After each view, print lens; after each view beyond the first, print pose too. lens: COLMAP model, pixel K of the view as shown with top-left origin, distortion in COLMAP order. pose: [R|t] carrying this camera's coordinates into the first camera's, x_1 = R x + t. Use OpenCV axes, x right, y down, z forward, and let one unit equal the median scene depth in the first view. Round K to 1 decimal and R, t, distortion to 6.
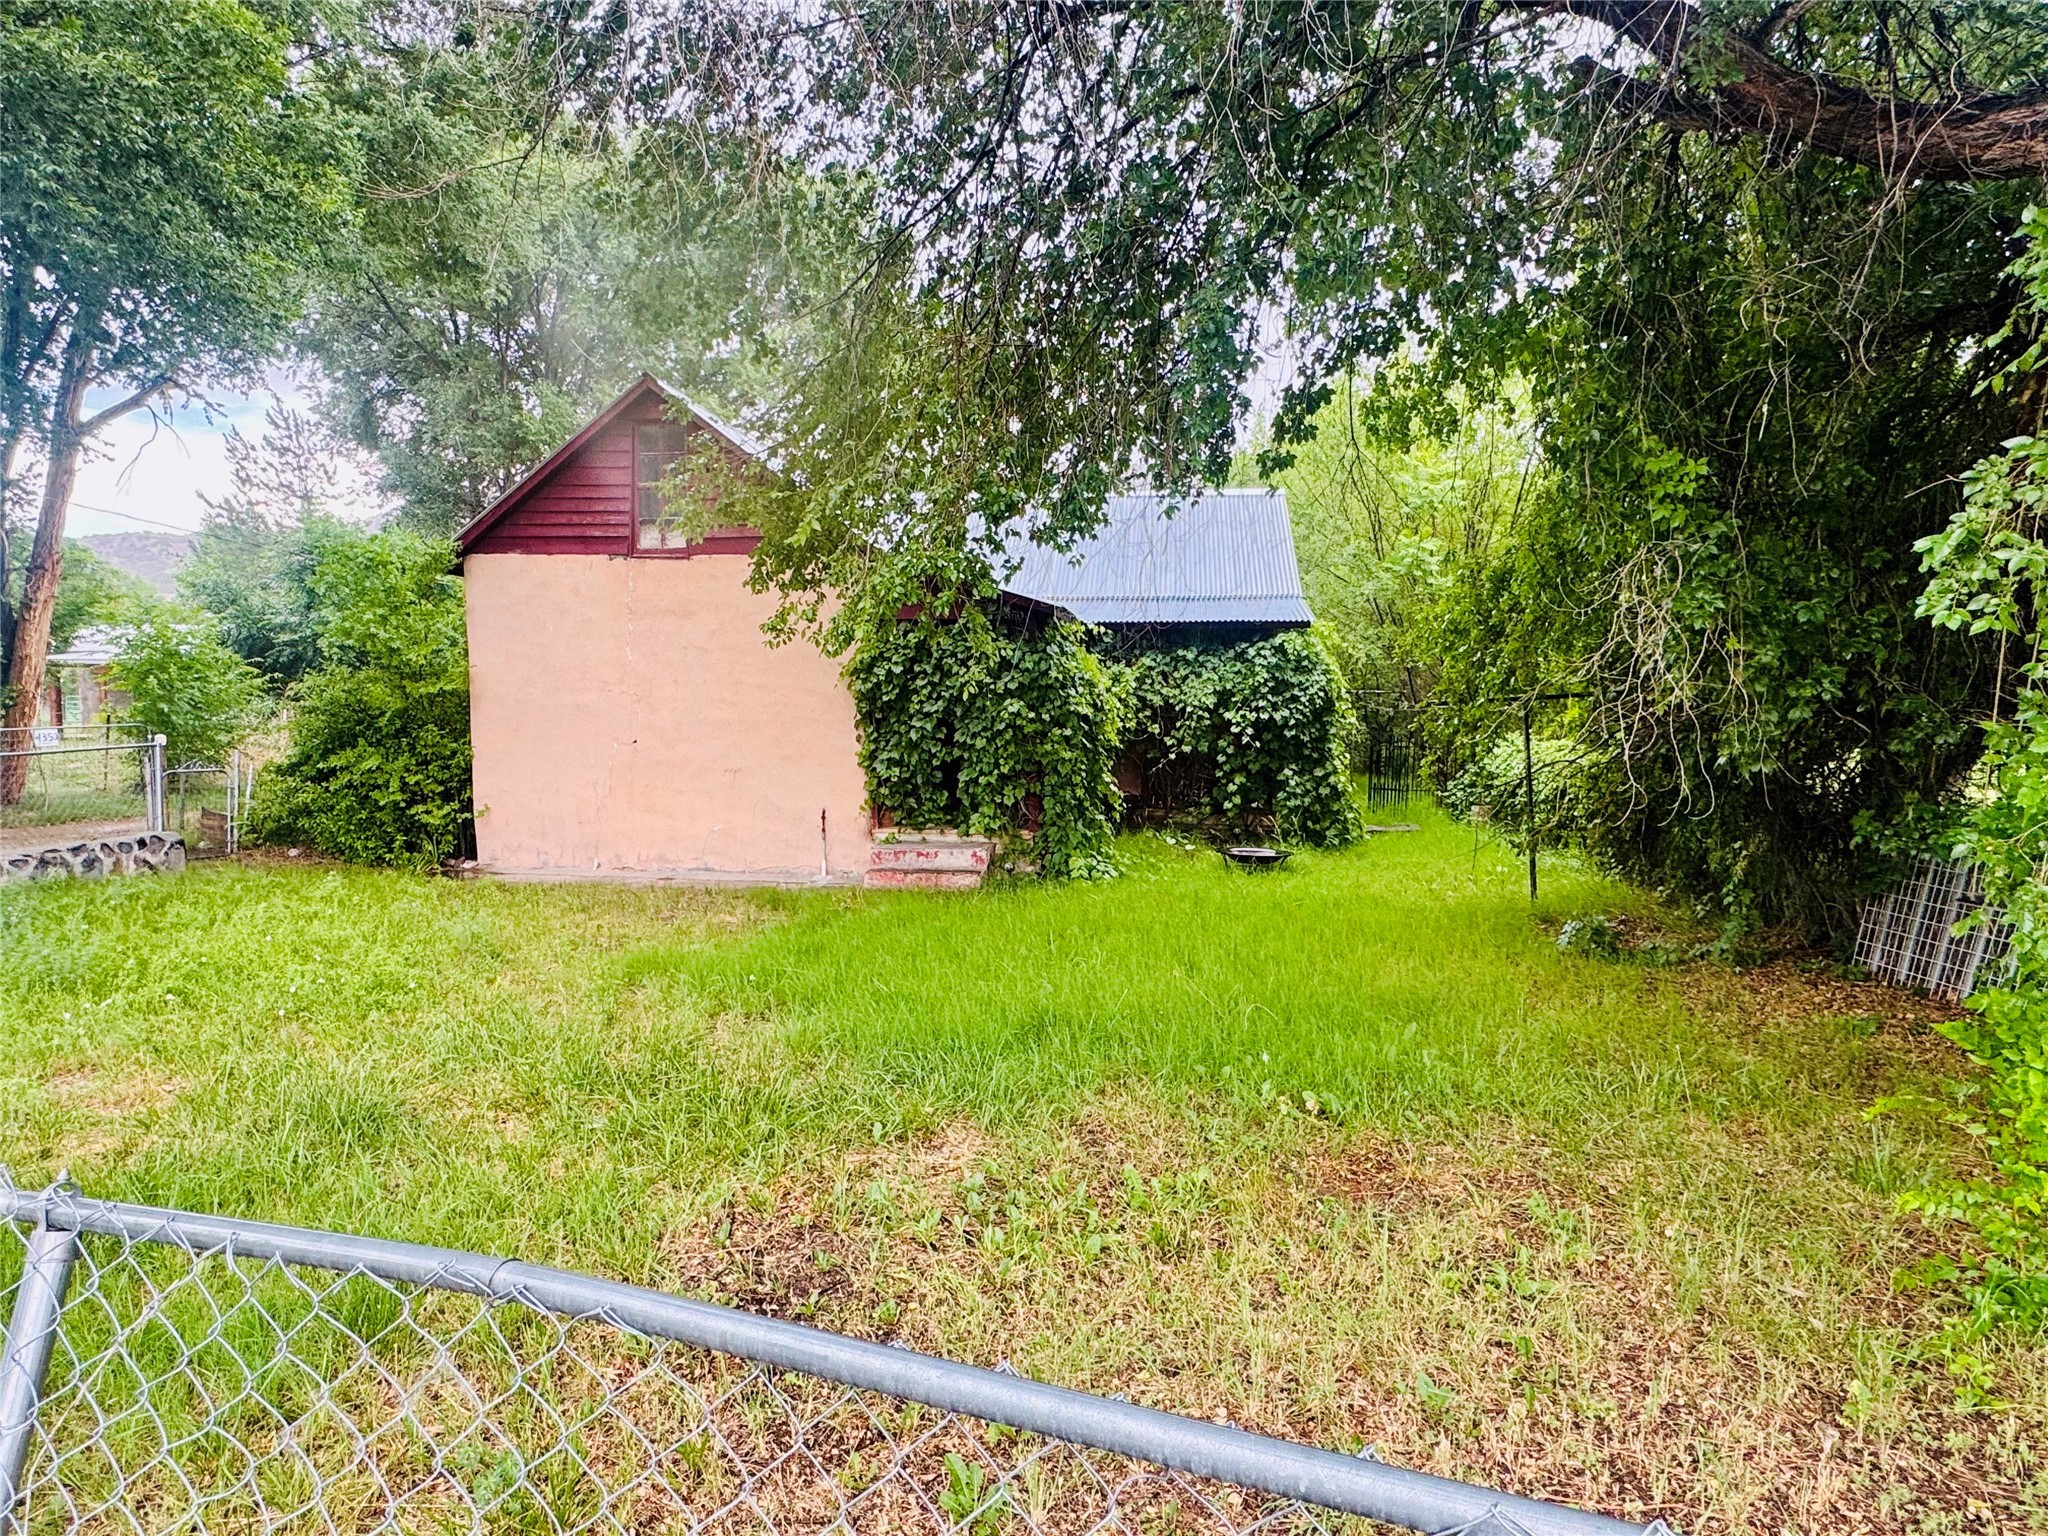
lens RADIAL K [[1161.9, 0, 1020.7], [0, 1161.9, 773.3], [0, 0, 1]] dist [-0.002276, 0.001826]
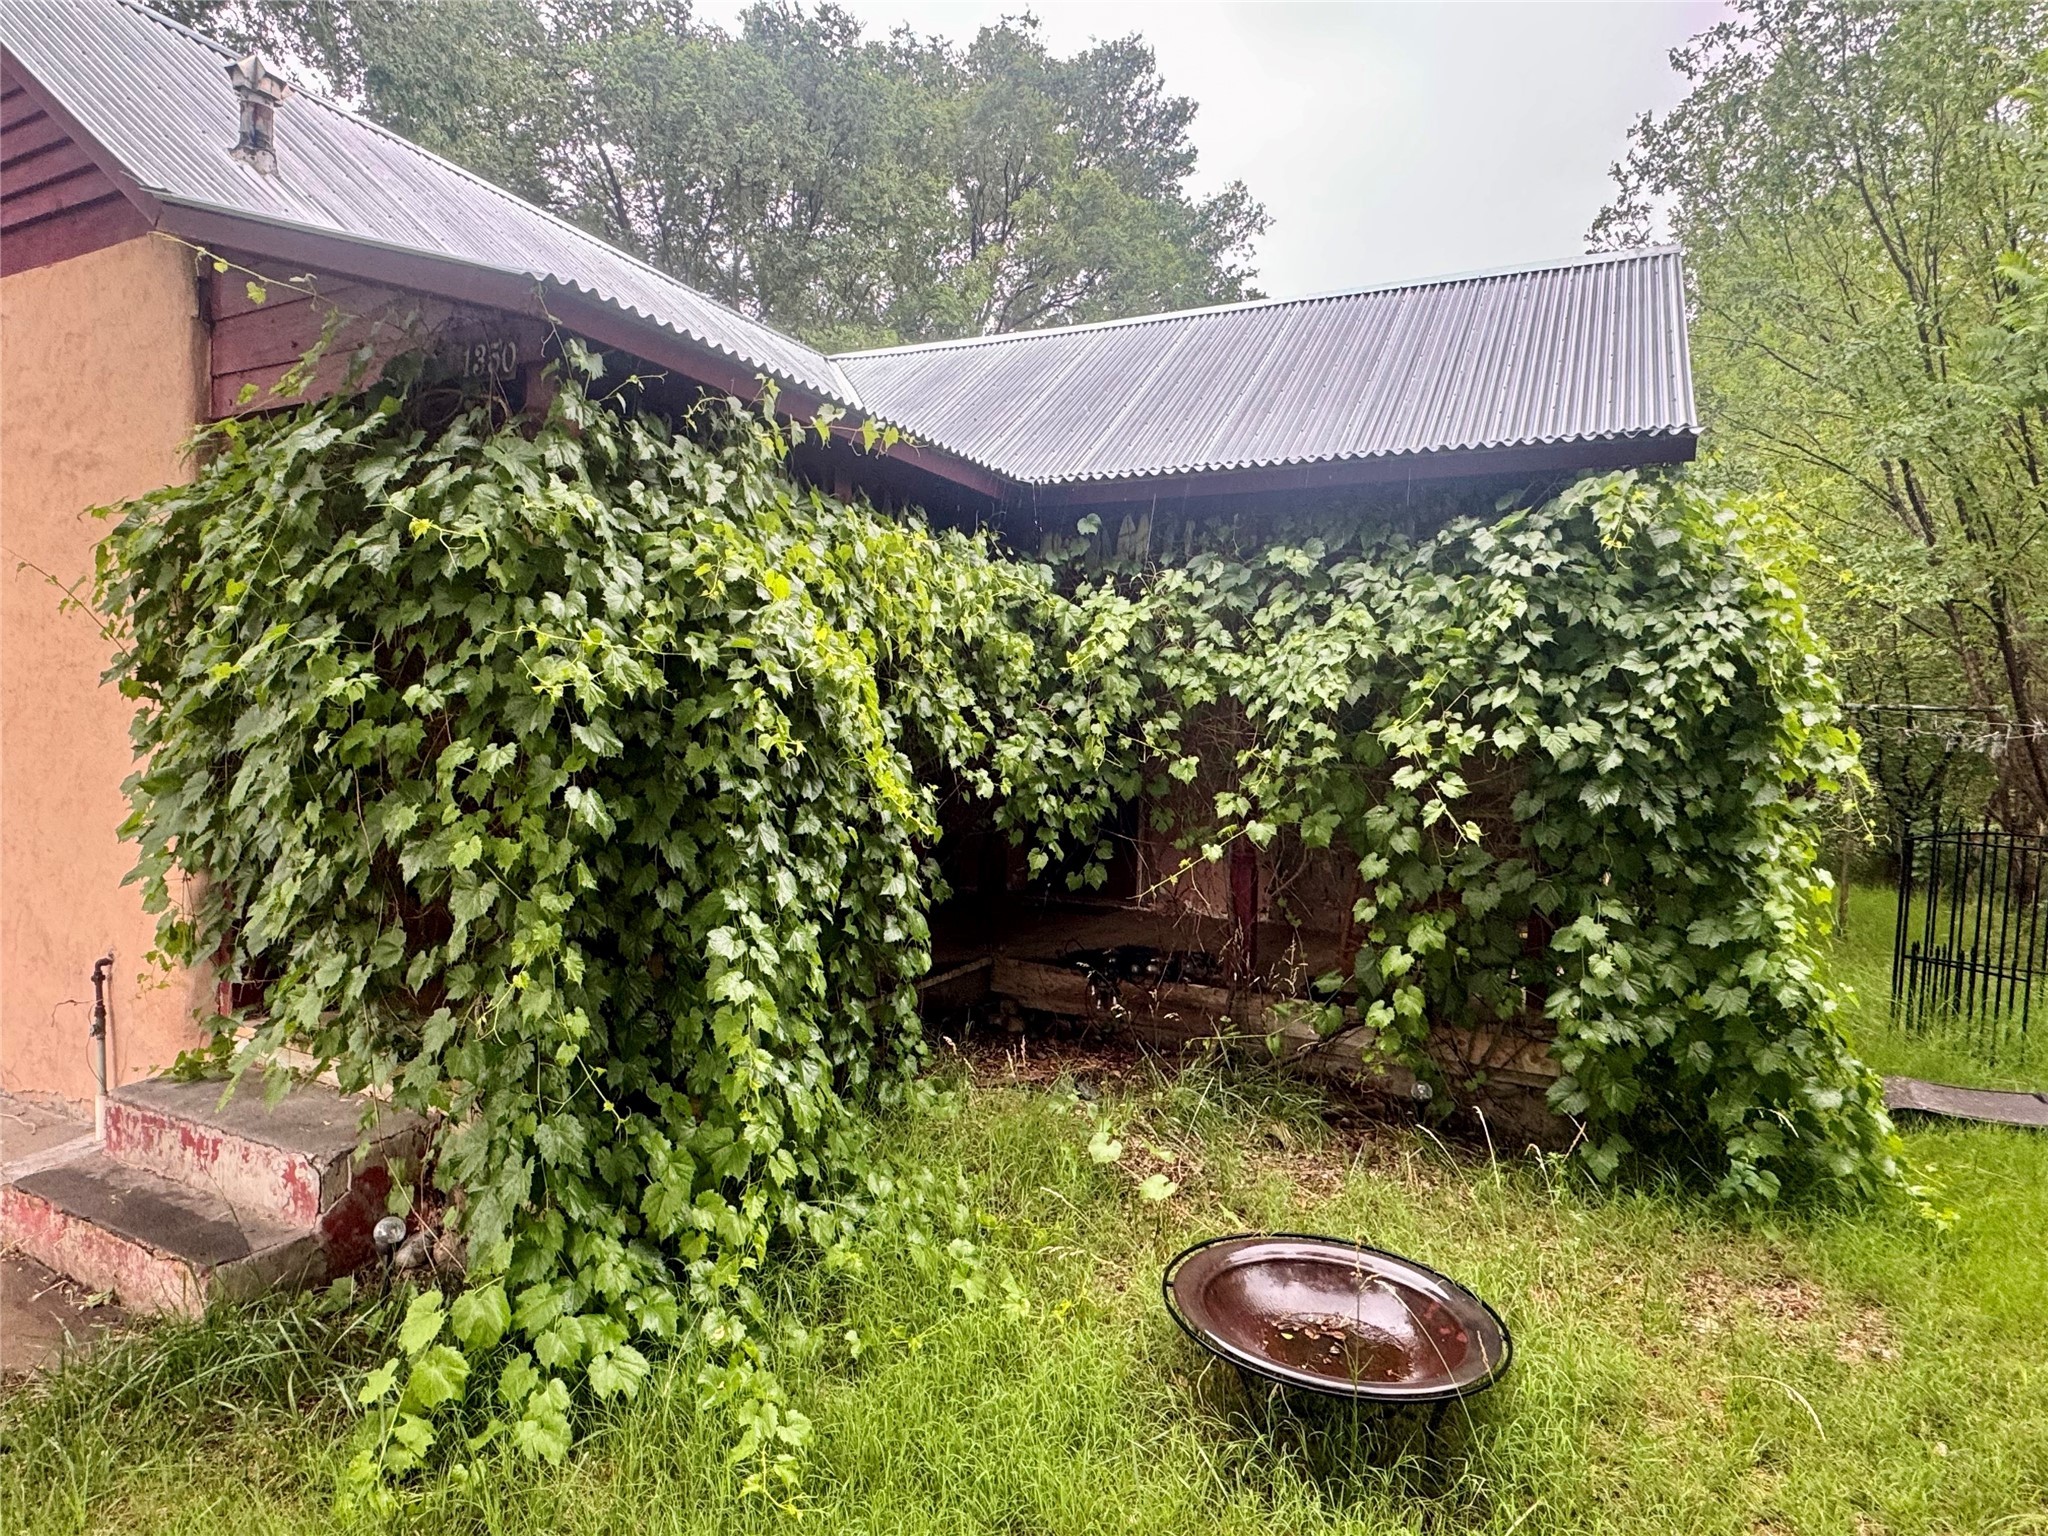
lens RADIAL K [[1161.9, 0, 1020.7], [0, 1161.9, 773.3], [0, 0, 1]] dist [-0.002276, 0.001826]
pose [[0.944364, 0.036468, -0.326874, 0.189177], [-0.045770, 0.998735, -0.020810, -0.028208], [0.325702, 0.034613, 0.944839, 0.671327]]
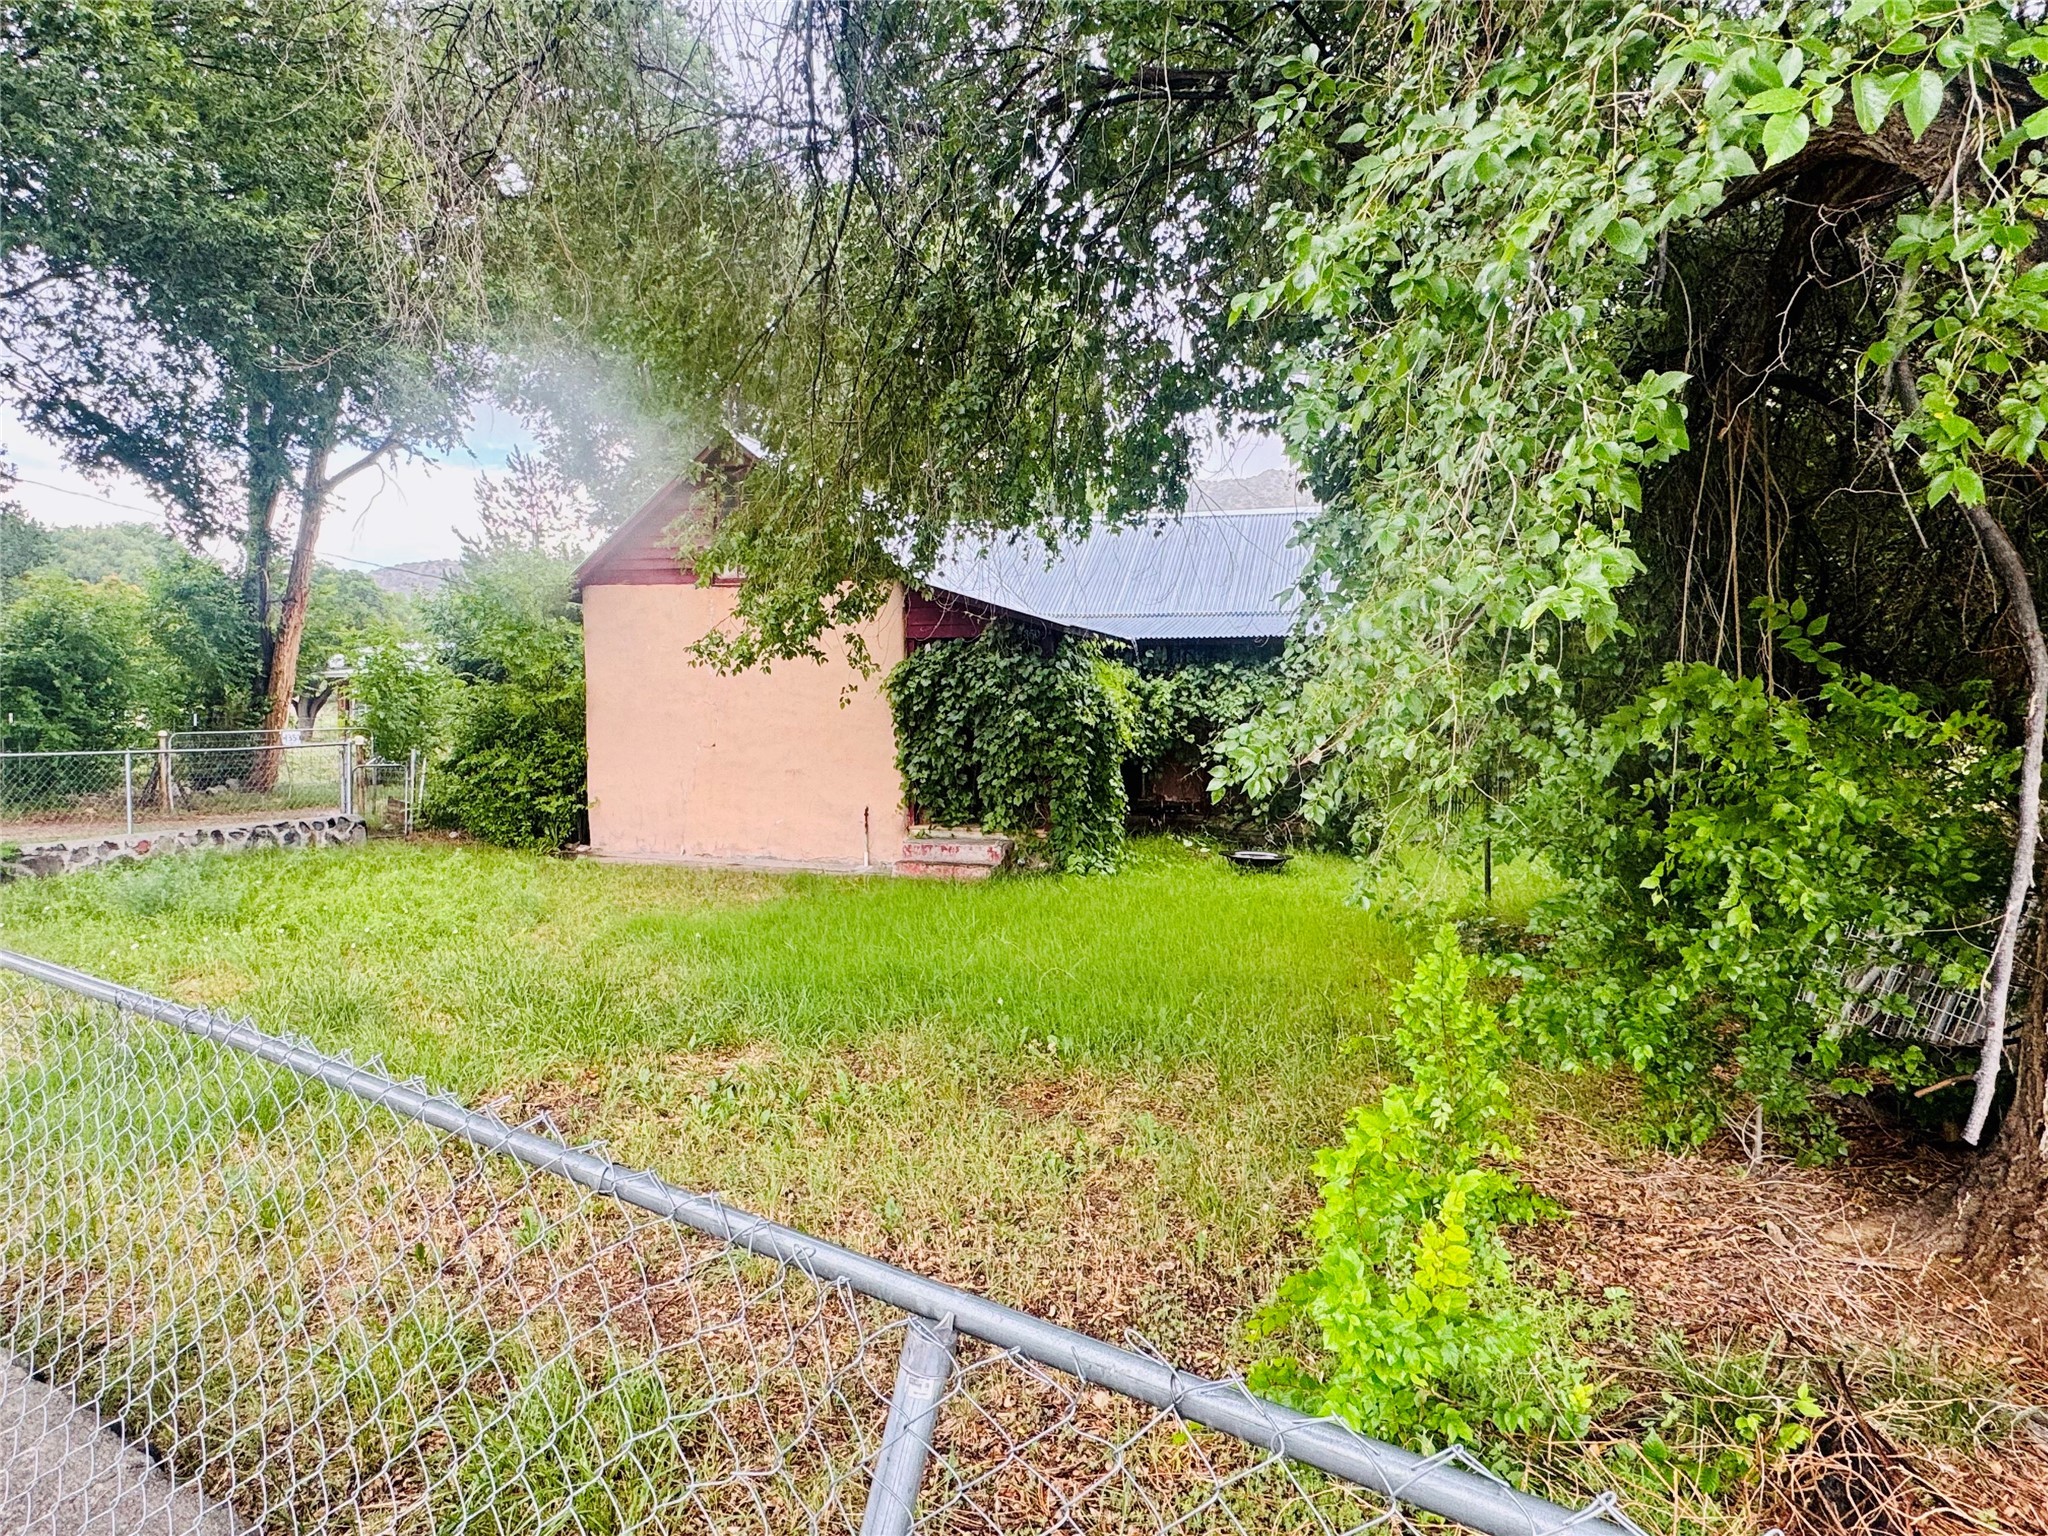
lens RADIAL K [[1158.0, 0, 1009.6], [0, 1158.0, 771.1], [0, 0, 1]] dist [-0.001260, 0.000380]
pose [[0.982348, 0.014098, -0.186528, 0.155748], [-0.016399, 0.999807, -0.010800, 0.005468], [0.186340, 0.013669, 0.982390, -0.068198]]
